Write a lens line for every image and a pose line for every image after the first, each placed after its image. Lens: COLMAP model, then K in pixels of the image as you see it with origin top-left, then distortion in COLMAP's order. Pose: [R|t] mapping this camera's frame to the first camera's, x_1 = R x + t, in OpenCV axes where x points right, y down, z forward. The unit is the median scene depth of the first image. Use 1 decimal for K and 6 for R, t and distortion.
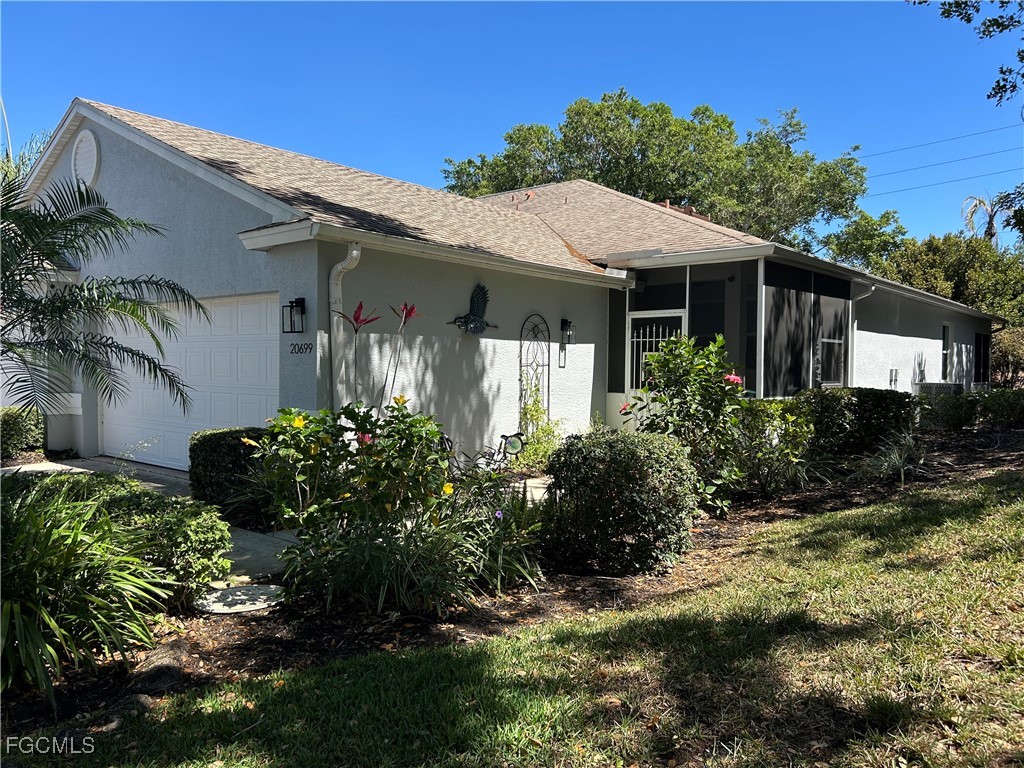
lens RADIAL K [[768.9, 0, 521.0], [0, 768.9, 383.1], [0, 0, 1]] dist [0.047282, -0.053550]
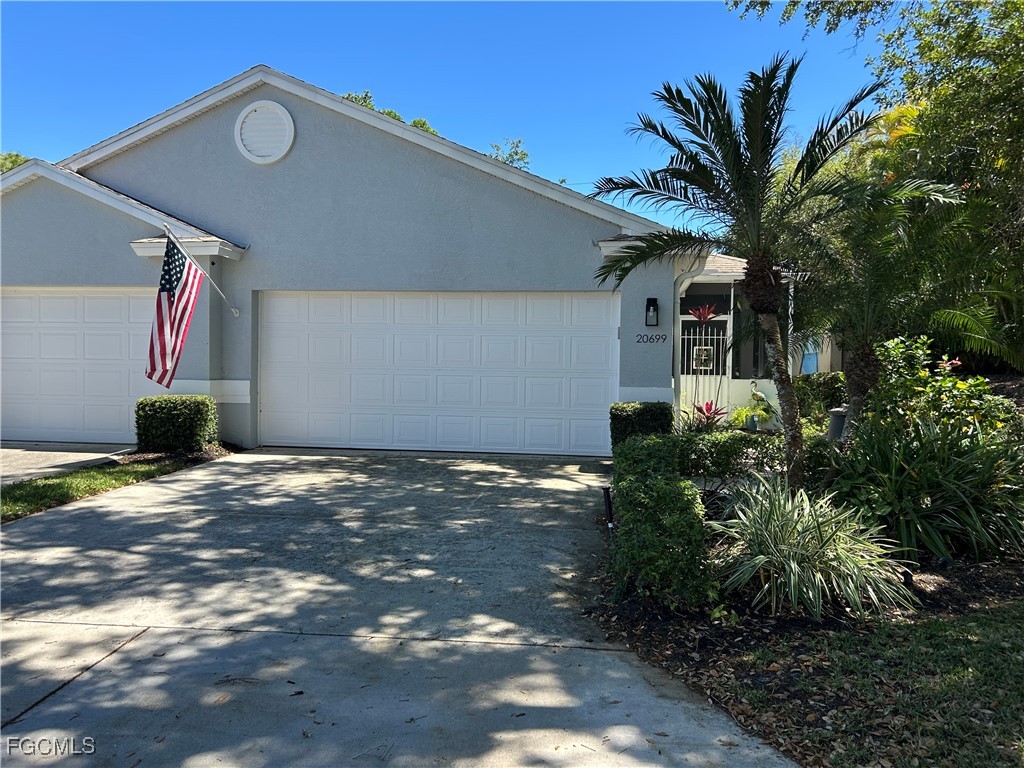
lens RADIAL K [[768.9, 0, 509.2], [0, 768.9, 386.4], [0, 0, 1]] dist [0.047282, -0.053550]
pose [[0.855919, -0.010066, 0.517012, -0.798781], [0.005604, 0.999932, 0.010189, 0.012334], [-0.517080, -0.005824, 0.855917, 0.045762]]
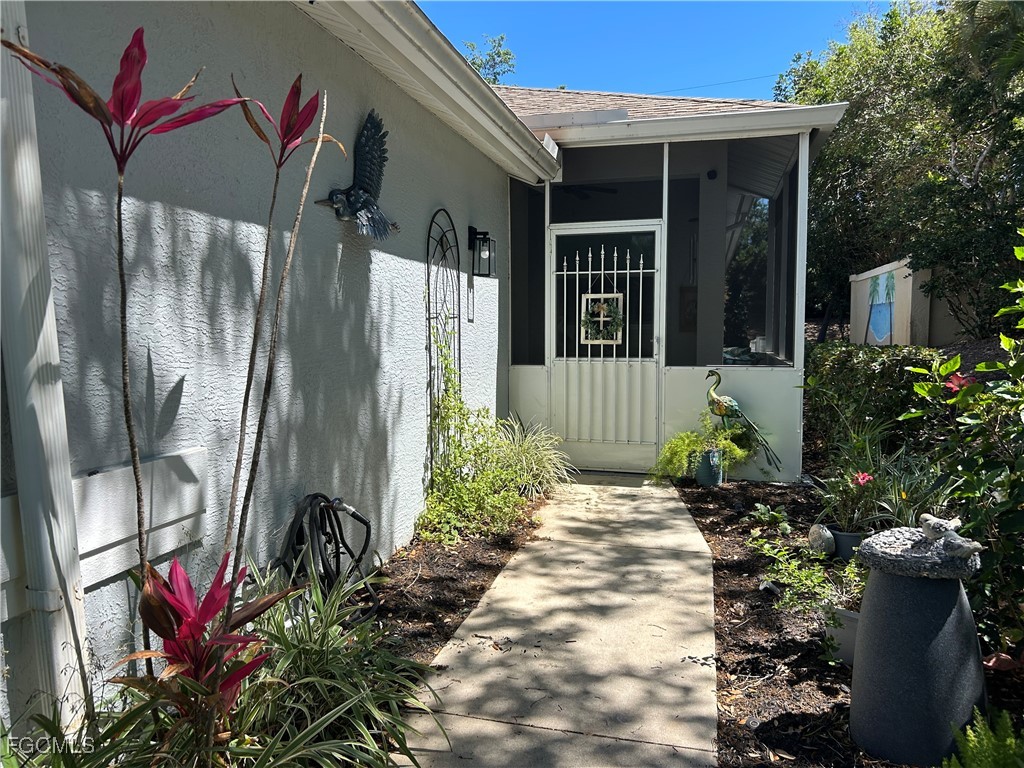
lens RADIAL K [[768.9, 0, 514.6], [0, 768.9, 390.2], [0, 0, 1]] dist [0.047282, -0.053550]
pose [[0.897345, -0.048986, 0.438602, -0.148160], [0.022254, 0.997579, 0.065887, -0.007346], [-0.440767, -0.049362, 0.896263, 0.507758]]
